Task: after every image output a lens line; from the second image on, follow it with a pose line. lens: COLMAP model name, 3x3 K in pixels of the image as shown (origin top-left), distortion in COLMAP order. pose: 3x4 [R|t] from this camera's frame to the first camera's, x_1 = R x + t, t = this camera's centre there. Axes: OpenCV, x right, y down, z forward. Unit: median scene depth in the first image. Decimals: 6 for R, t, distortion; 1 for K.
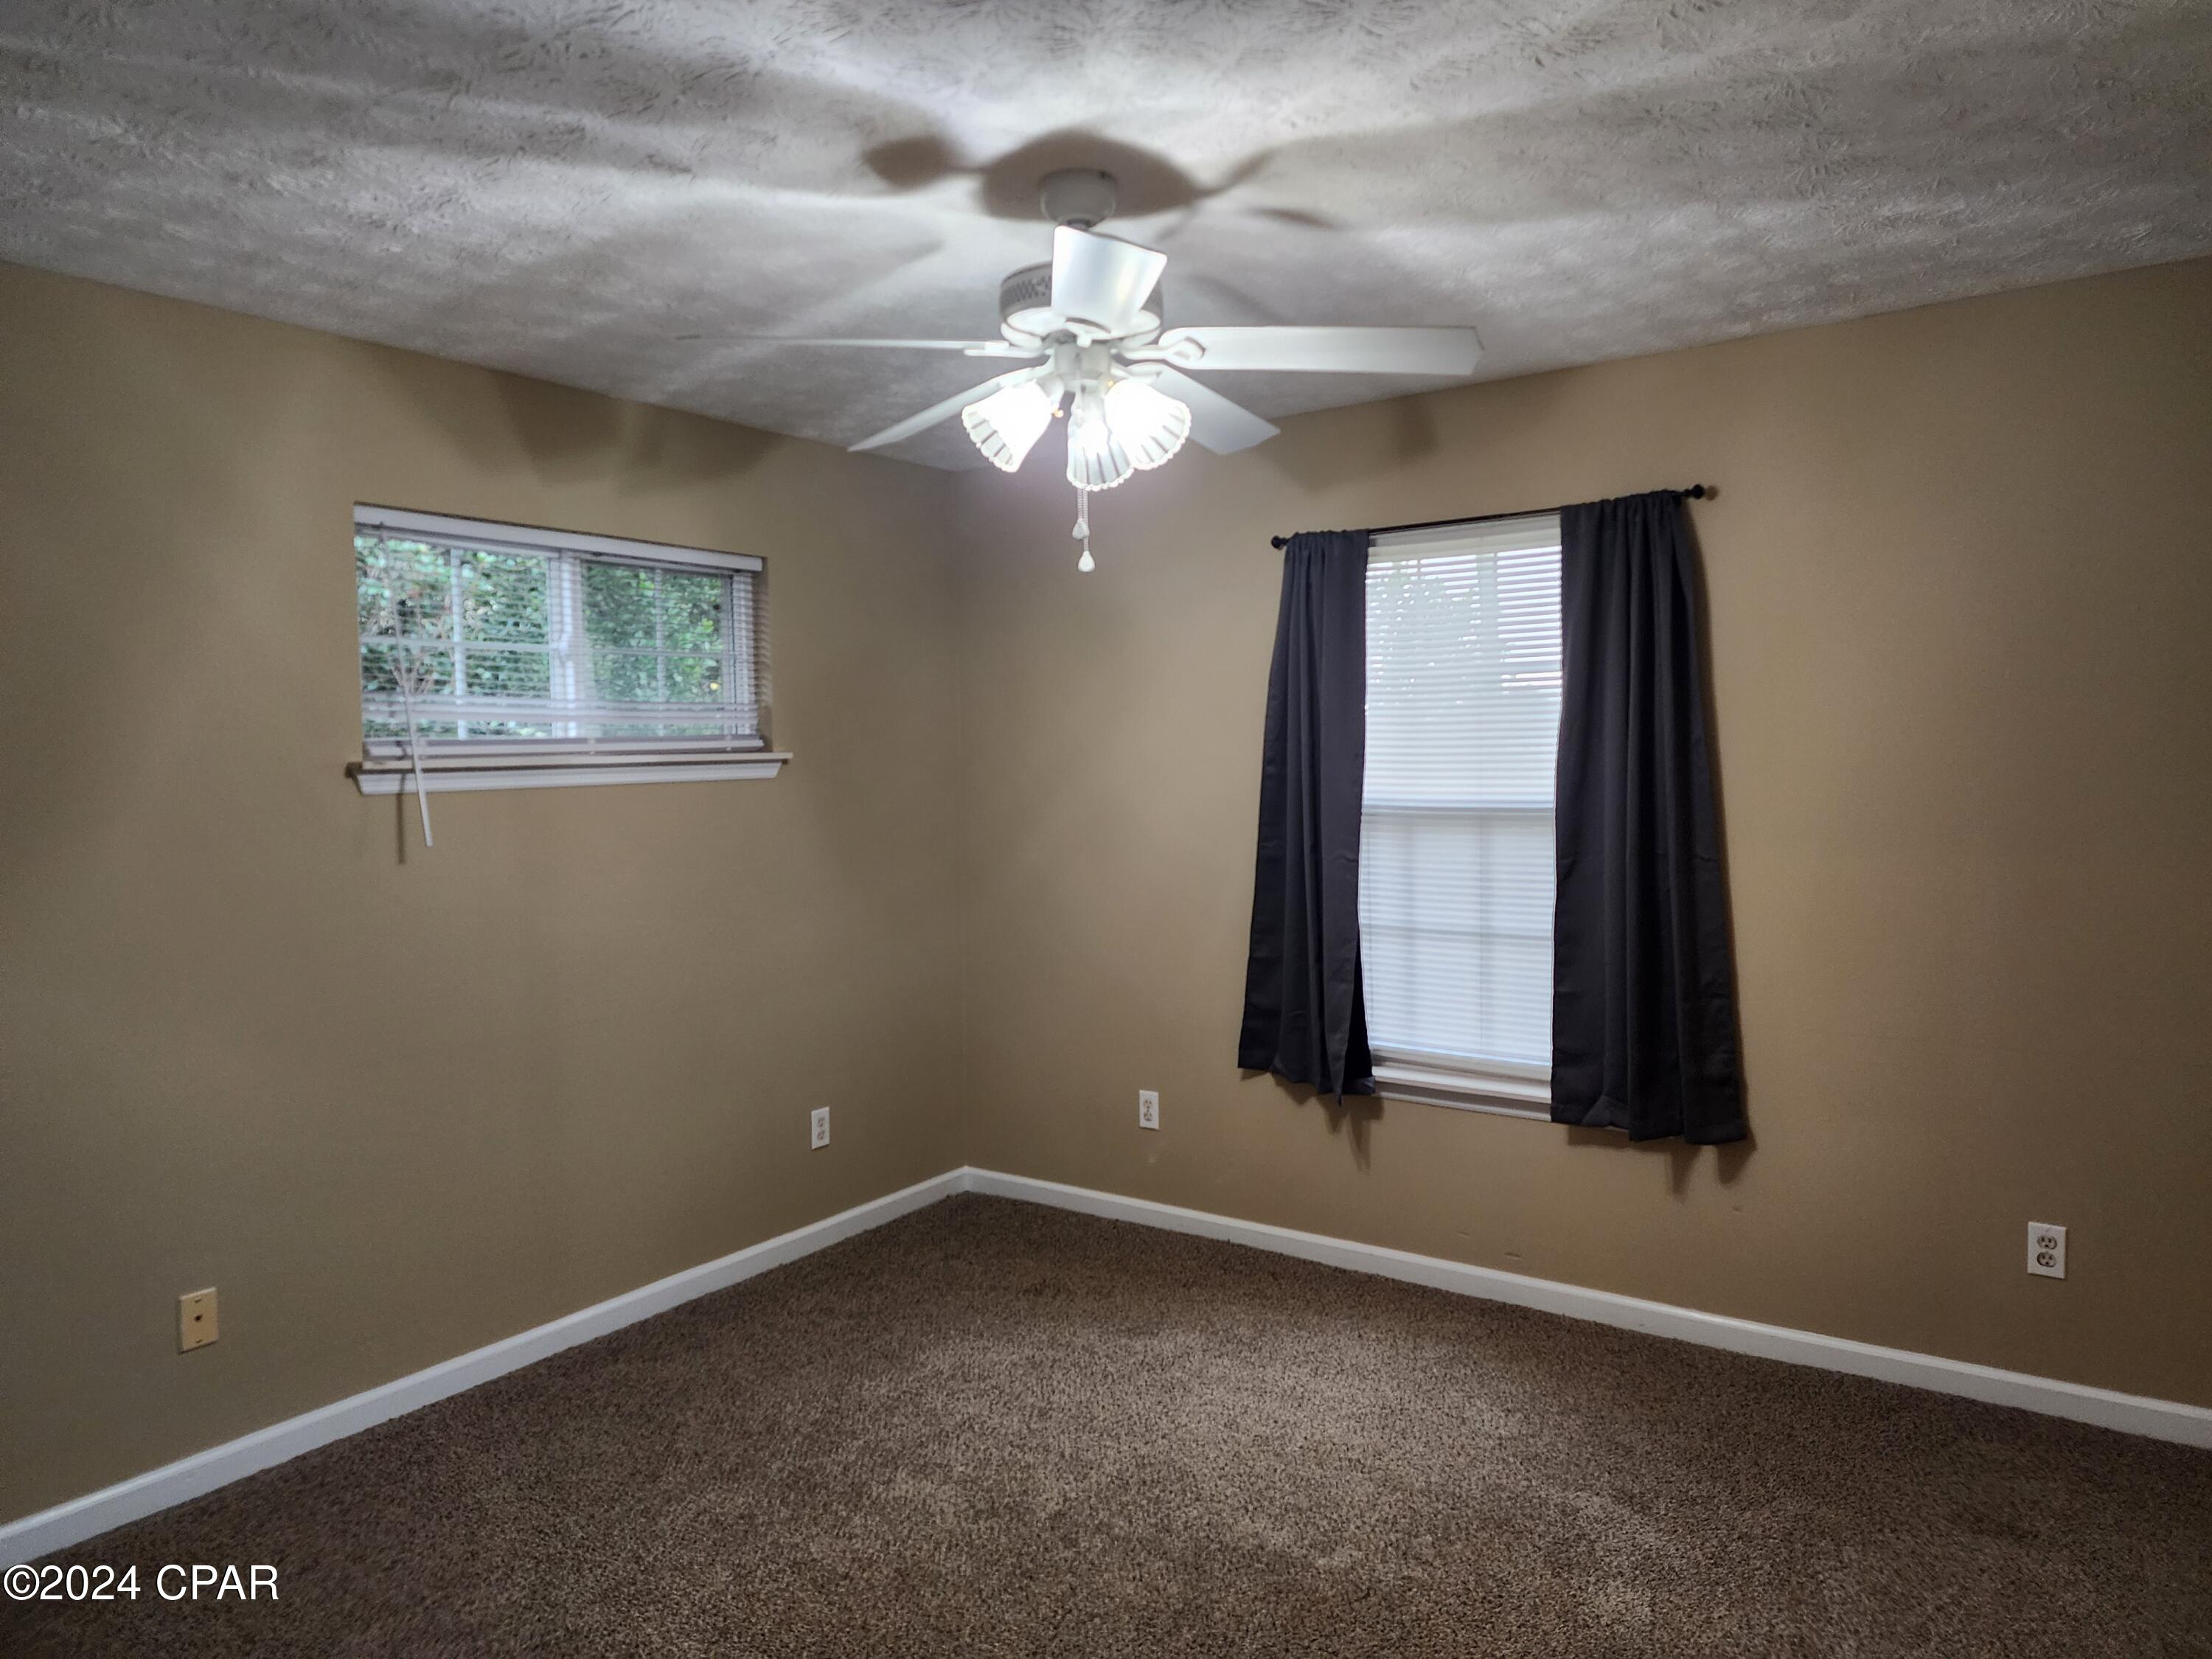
lens RADIAL K [[1478.4, 0, 1118.9], [0, 1478.4, 826.8], [0, 0, 1]] dist [0.069651, -0.001833]
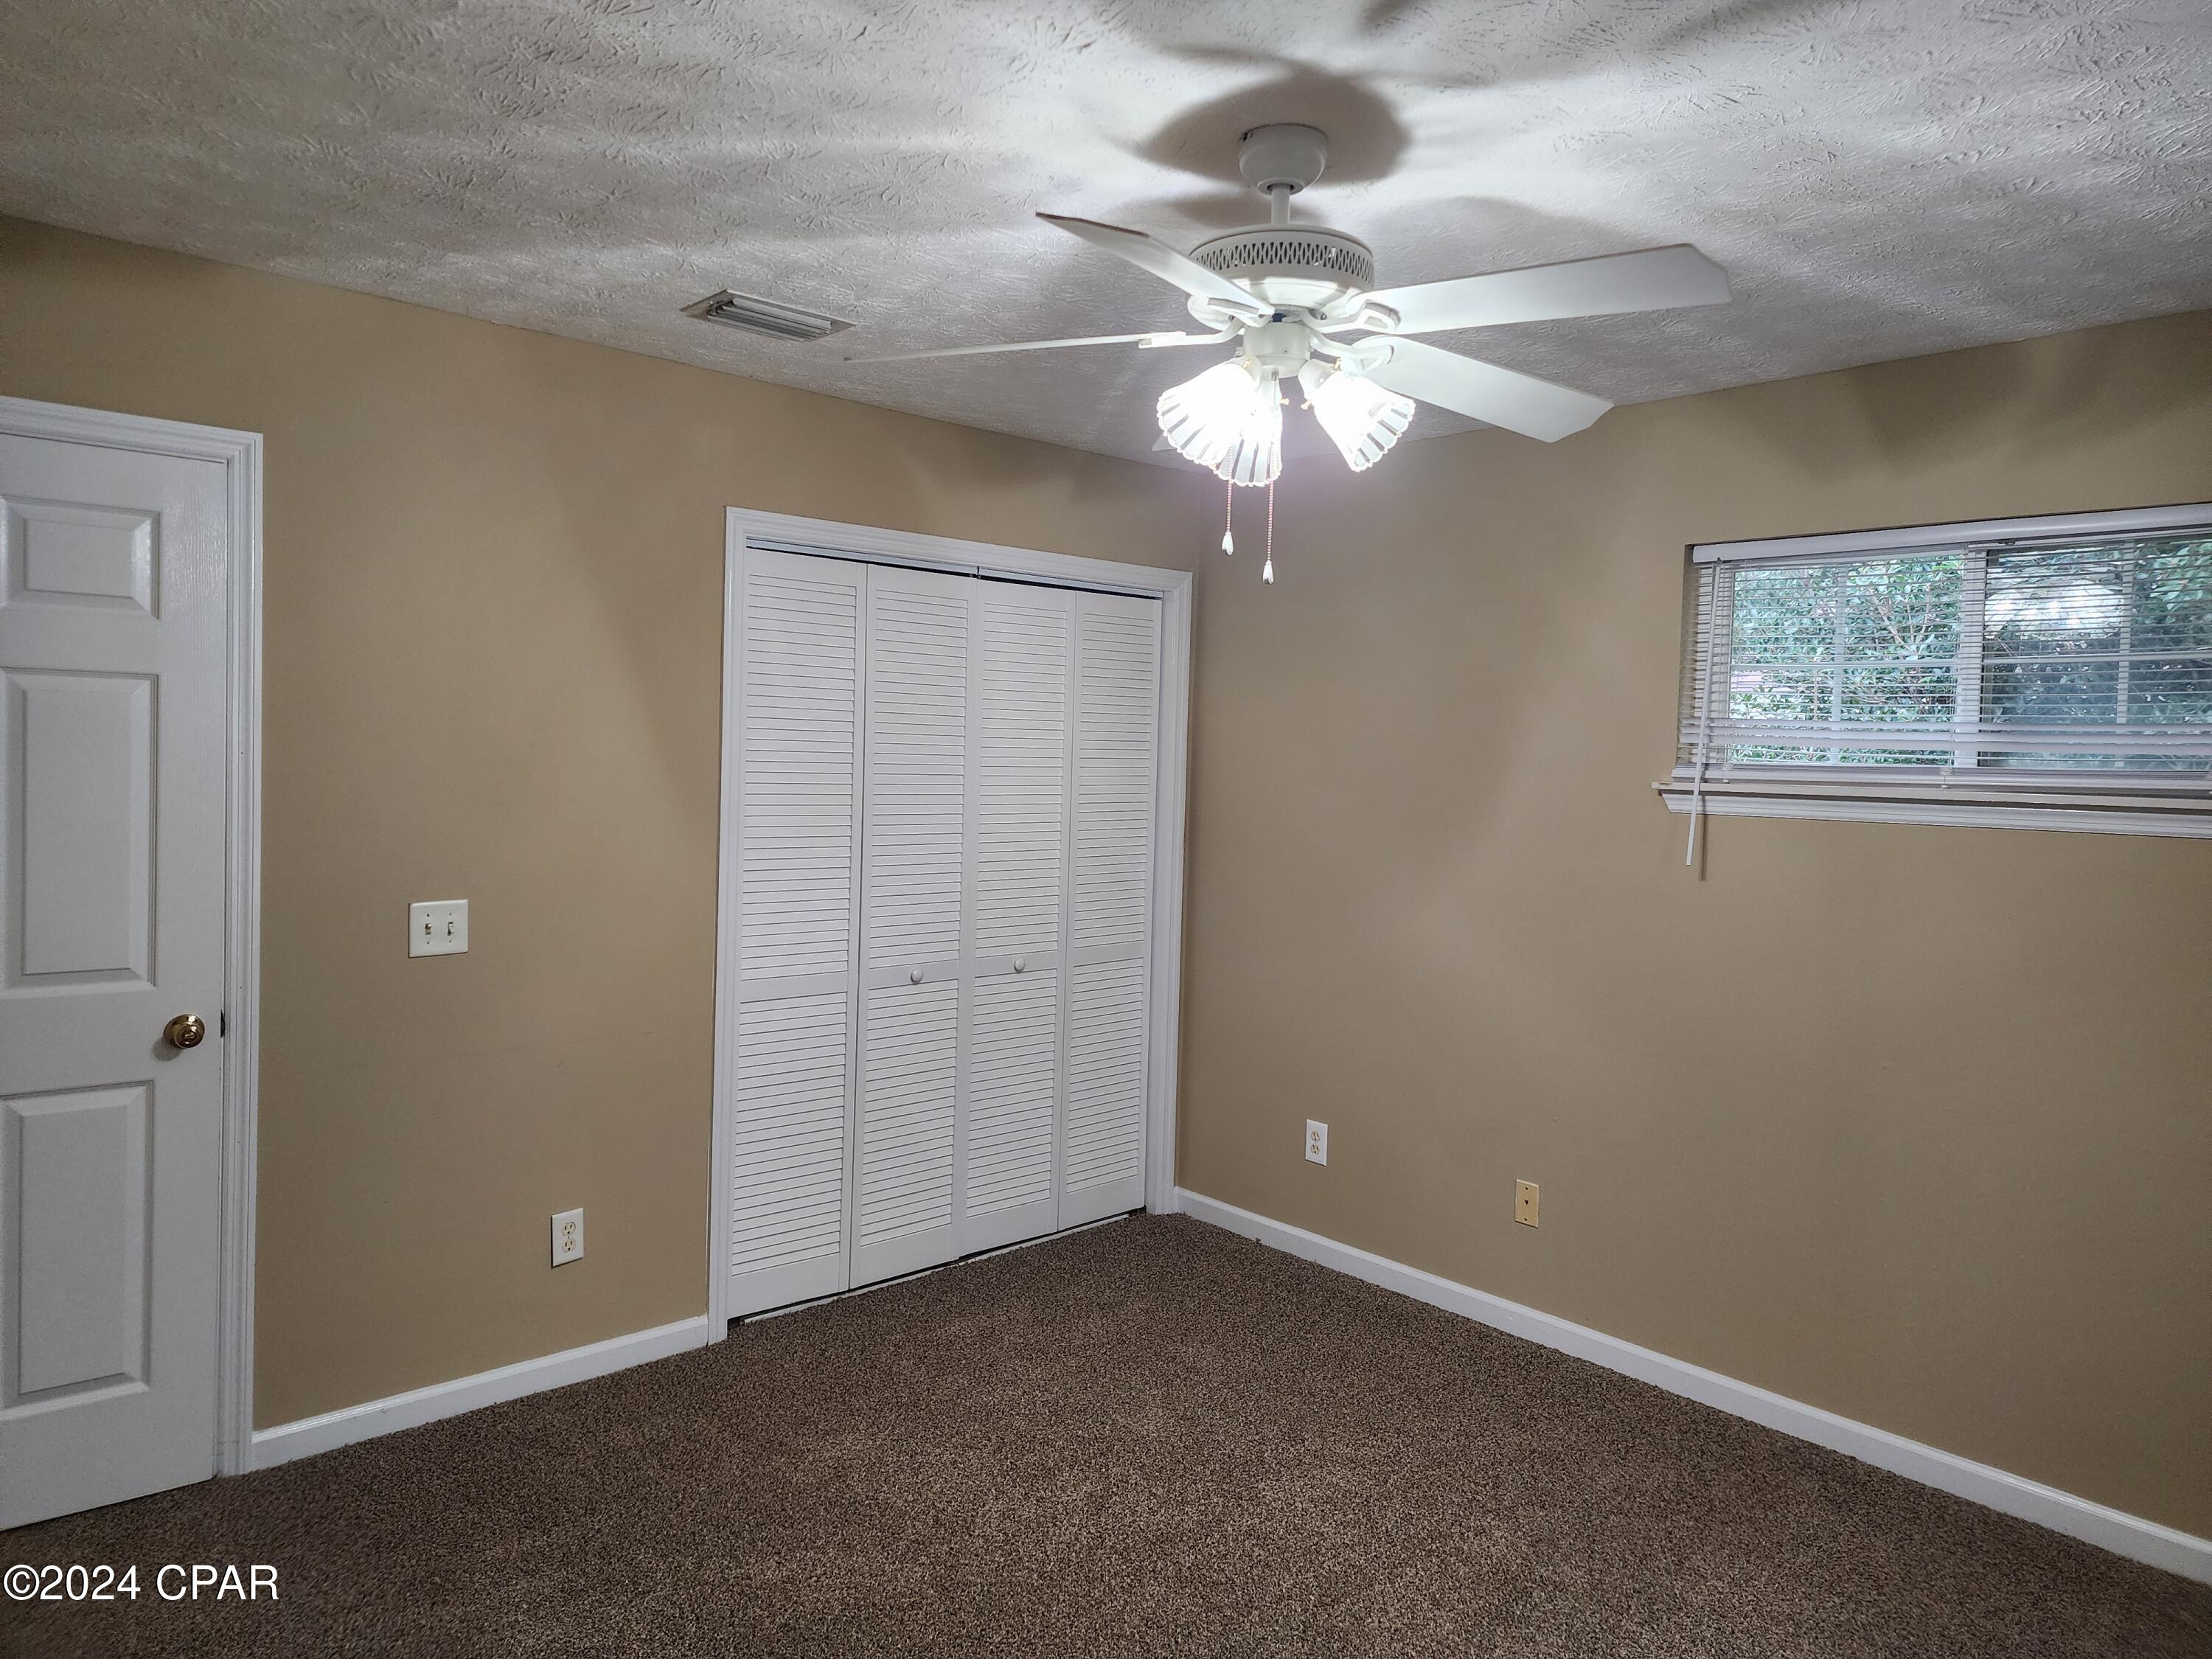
lens RADIAL K [[1349.6, 0, 1005.9], [0, 1349.6, 796.7], [0, 0, 1]] dist [-0.001120, -0.000162]
pose [[-0.209113, 0.050470, -0.976588, 0.549390], [-0.078551, 0.994573, 0.068219, -0.060495], [0.974731, 0.090978, -0.204014, 0.715038]]
